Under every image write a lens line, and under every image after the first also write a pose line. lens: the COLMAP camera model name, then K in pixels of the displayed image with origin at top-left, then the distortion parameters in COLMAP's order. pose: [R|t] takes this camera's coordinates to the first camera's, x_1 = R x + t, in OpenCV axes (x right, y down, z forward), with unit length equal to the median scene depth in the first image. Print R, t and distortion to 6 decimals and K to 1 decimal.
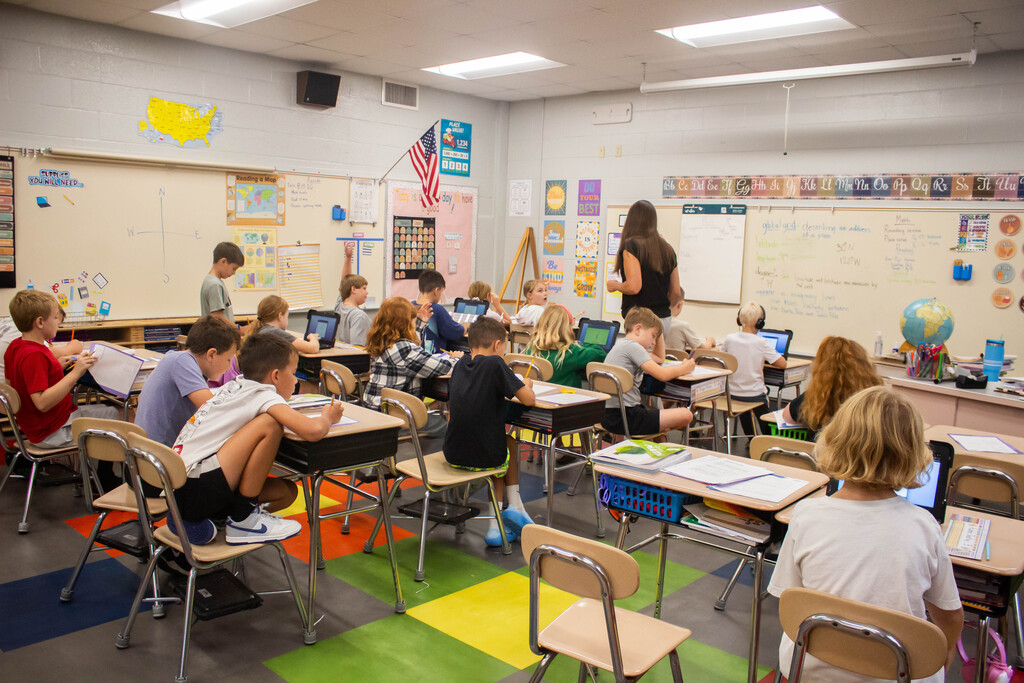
lens RADIAL K [[870.9, 0, 512.0], [0, 870.9, 341.5], [0, 0, 1]] dist [-0.006460, -0.002331]
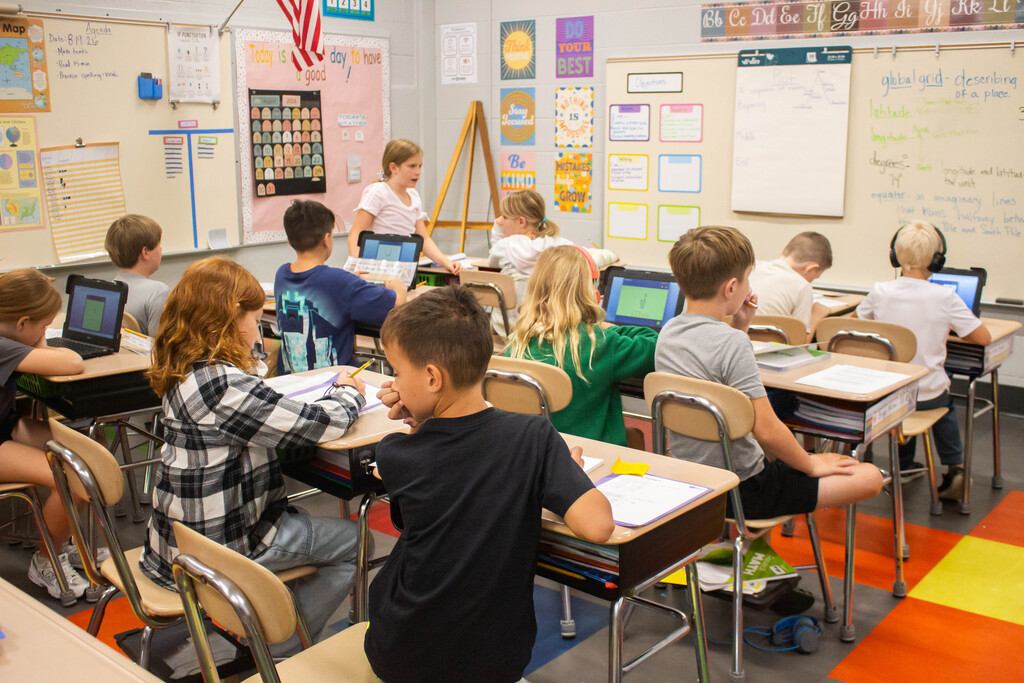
lens RADIAL K [[1081.8, 0, 512.0], [0, 1081.8, 341.5], [0, 0, 1]] dist [-0.061997, 0.149518]
pose [[0.996625, -0.051010, 0.064322, -0.013768], [0.045687, 0.995612, 0.081663, -0.025920], [-0.068206, -0.078448, 0.994582, 0.253035]]
